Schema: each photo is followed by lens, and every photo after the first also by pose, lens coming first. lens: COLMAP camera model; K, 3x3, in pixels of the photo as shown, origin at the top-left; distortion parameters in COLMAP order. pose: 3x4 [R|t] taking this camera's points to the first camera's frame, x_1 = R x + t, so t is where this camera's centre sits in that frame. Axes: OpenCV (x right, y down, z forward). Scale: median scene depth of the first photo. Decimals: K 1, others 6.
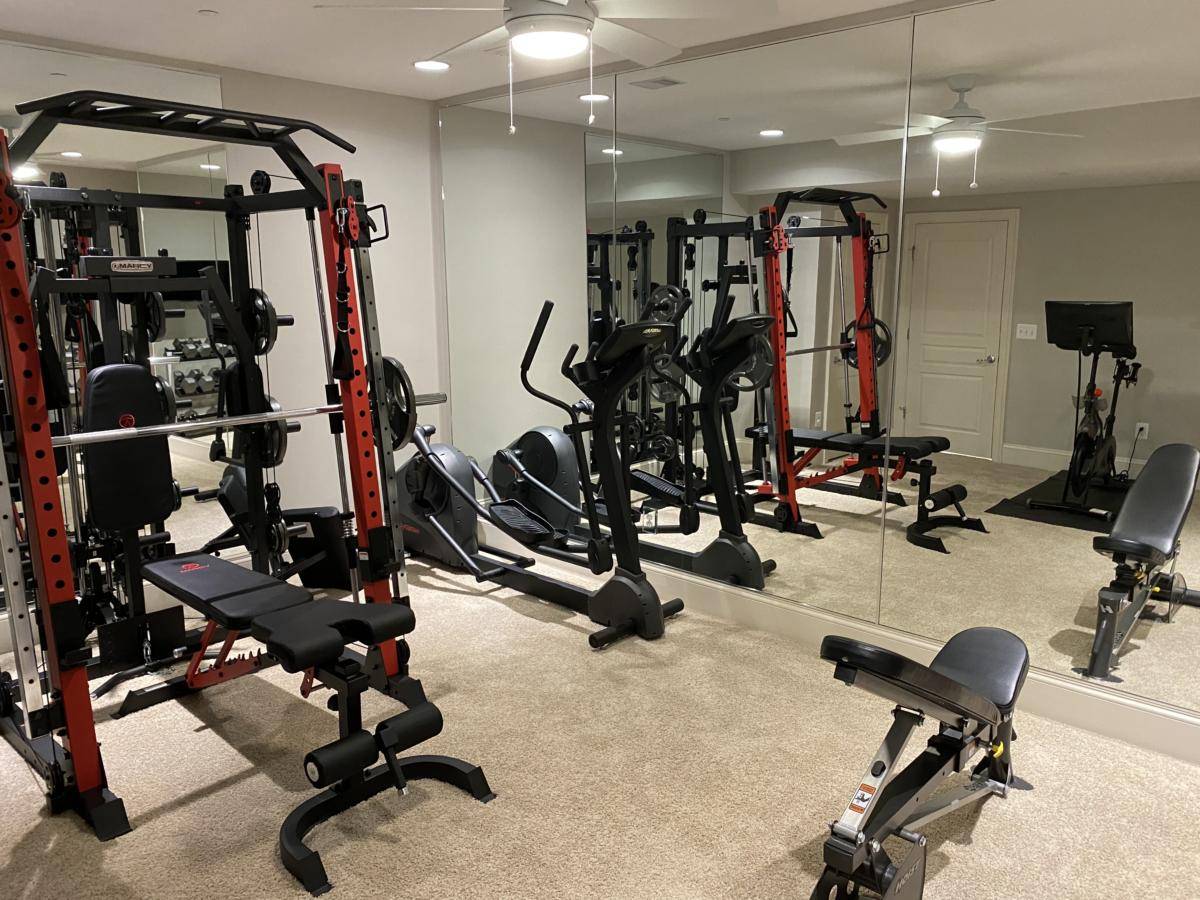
lens RADIAL K [[910.0, 0, 600.0], [0, 910.0, 450.0], [0, 0, 1]] dist [-0.004867, 0.000294]
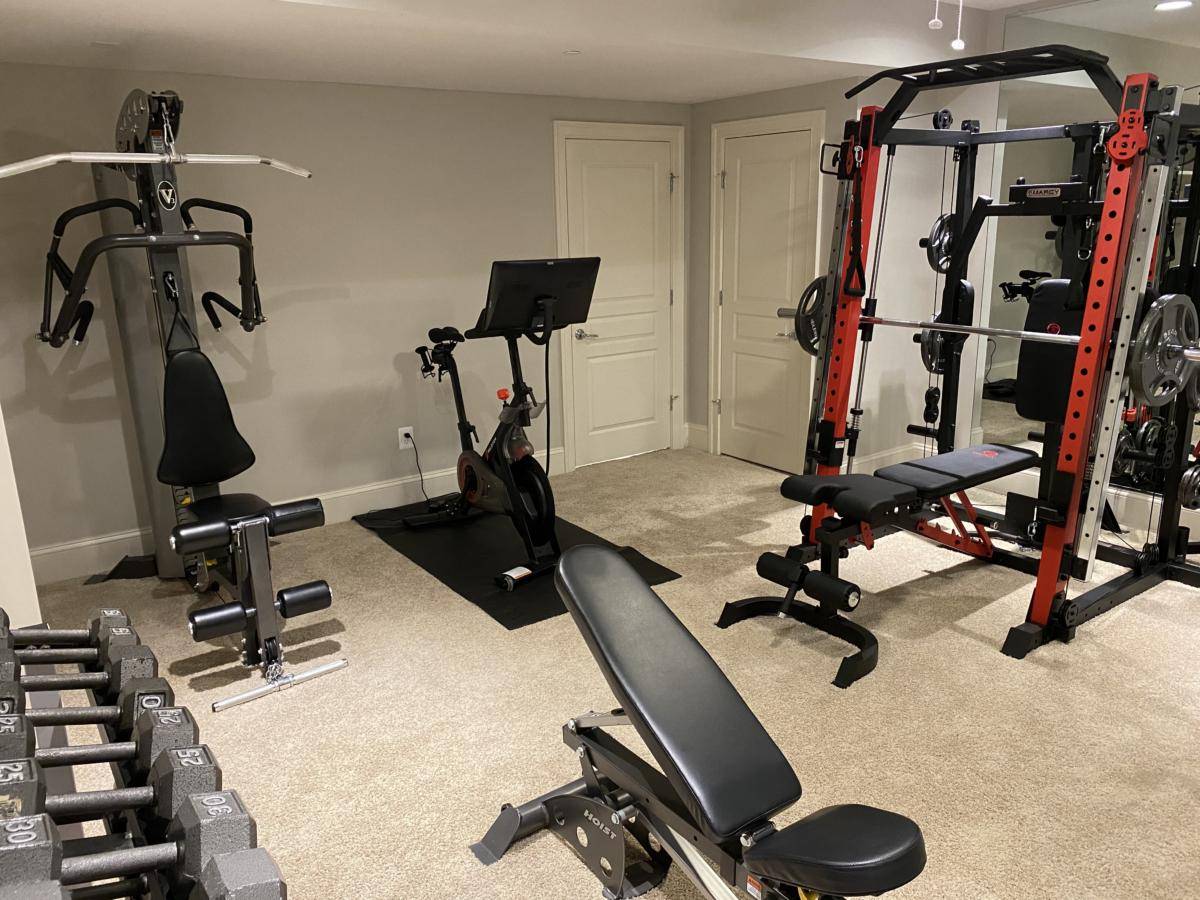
lens RADIAL K [[910.0, 0, 600.0], [0, 910.0, 450.0], [0, 0, 1]] dist [-0.004867, 0.000294]
pose [[-0.219212, 0.250206, -0.943050, 0.765632], [-0.158350, 0.944621, 0.287431, -0.133772], [0.962741, 0.212341, -0.167453, 0.708321]]
